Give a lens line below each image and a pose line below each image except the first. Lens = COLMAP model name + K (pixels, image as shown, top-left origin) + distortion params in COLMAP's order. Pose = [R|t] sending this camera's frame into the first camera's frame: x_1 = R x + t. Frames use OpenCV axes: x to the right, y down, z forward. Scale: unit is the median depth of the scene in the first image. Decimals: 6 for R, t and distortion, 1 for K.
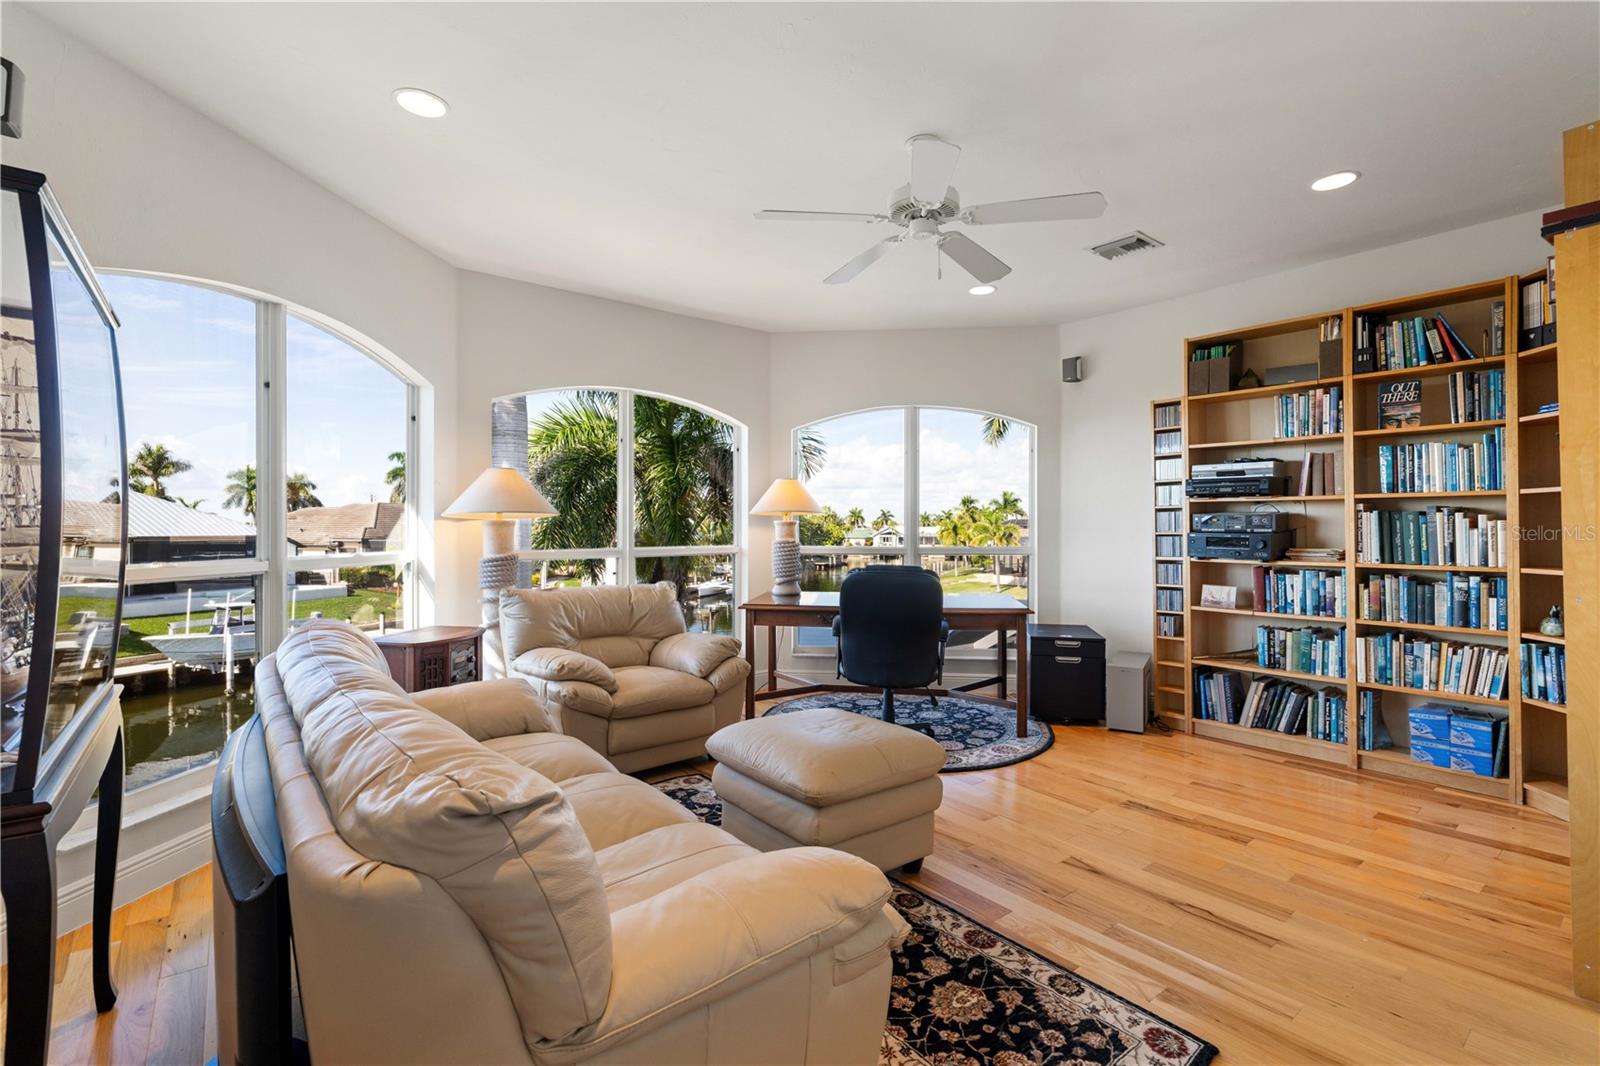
lens RADIAL K [[723.7, 0, 805.0], [0, 723.7, 535.0], [0, 0, 1]] dist [-0.010345, 0.004011]
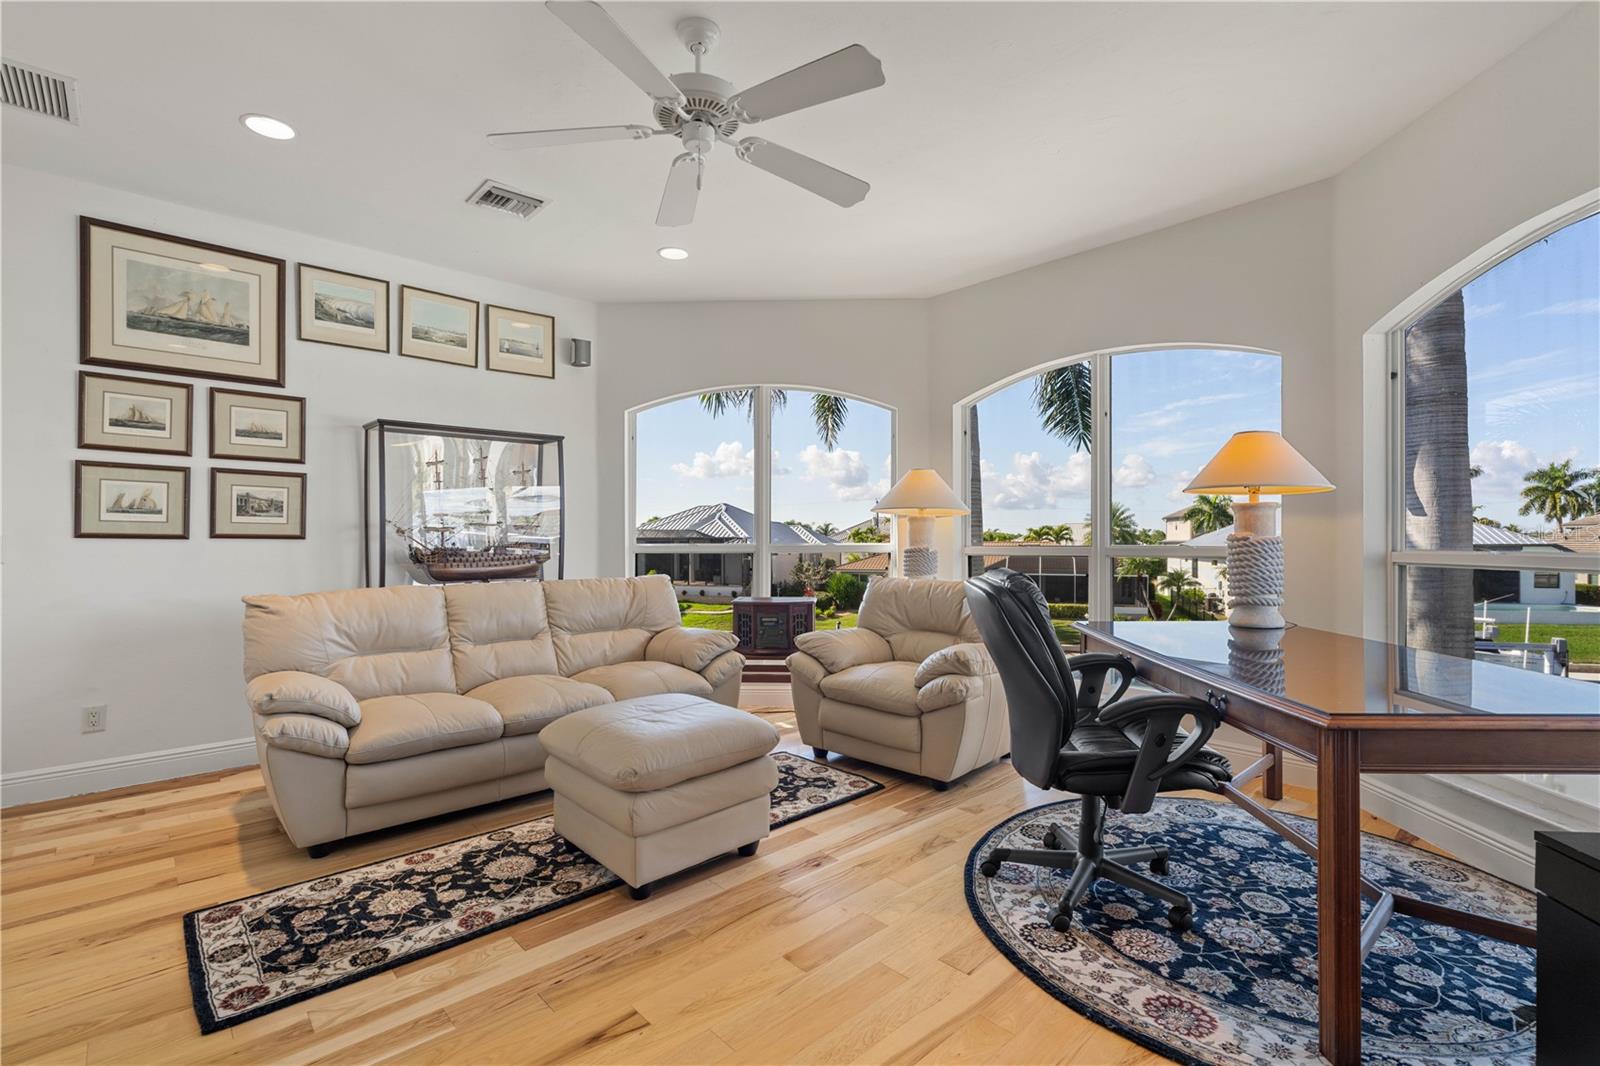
lens RADIAL K [[723.7, 0, 800.6], [0, 723.7, 536.0], [0, 0, 1]] dist [-0.010345, 0.004011]
pose [[0.071788, -0.004250, -0.997411, 1.346862], [-0.007058, 0.999964, -0.004769, 0.030170], [0.997395, 0.007382, 0.071756, 1.449437]]
